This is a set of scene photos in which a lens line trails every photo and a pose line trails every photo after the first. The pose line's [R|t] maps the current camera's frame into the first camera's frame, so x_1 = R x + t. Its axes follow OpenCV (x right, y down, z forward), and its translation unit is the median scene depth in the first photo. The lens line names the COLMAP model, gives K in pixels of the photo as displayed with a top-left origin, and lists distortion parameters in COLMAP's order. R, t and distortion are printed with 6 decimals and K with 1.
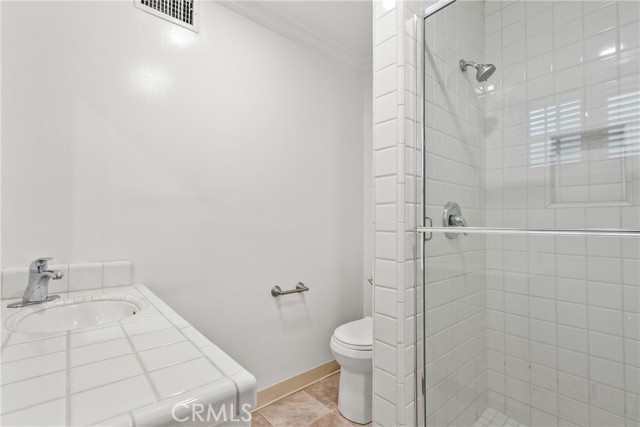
lens RADIAL K [[292.8, 0, 318.7], [0, 292.8, 216.7], [0, 0, 1]] dist [-0.005914, 0.002898]
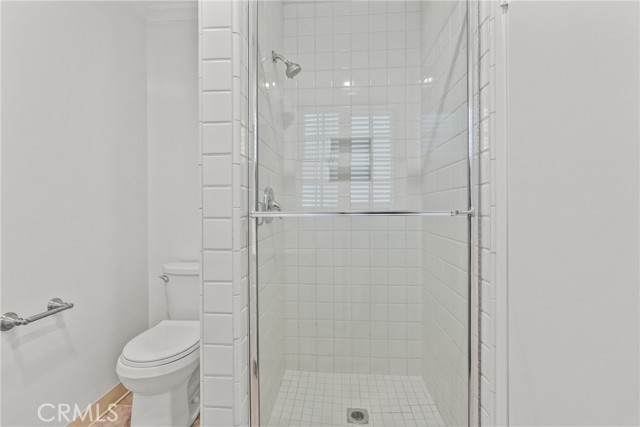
lens RADIAL K [[292.8, 0, 318.5], [0, 292.8, 209.6], [0, 0, 1]] dist [-0.005914, 0.002898]
pose [[0.706162, -0.014939, 0.707893, -0.141945], [-0.003852, 0.999682, 0.024939, 0.001916], [-0.708040, -0.020338, 0.705879, 0.137701]]
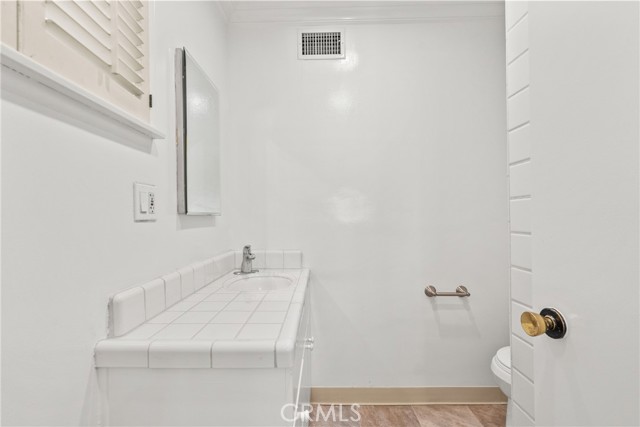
lens RADIAL K [[292.8, 0, 315.3], [0, 292.8, 216.0], [0, 0, 1]] dist [-0.005914, 0.002898]
pose [[0.741823, -0.018522, -0.670340, 0.277417], [0.028755, 0.999578, 0.004203, -0.011373], [0.669979, -0.022393, 0.742042, 0.042621]]
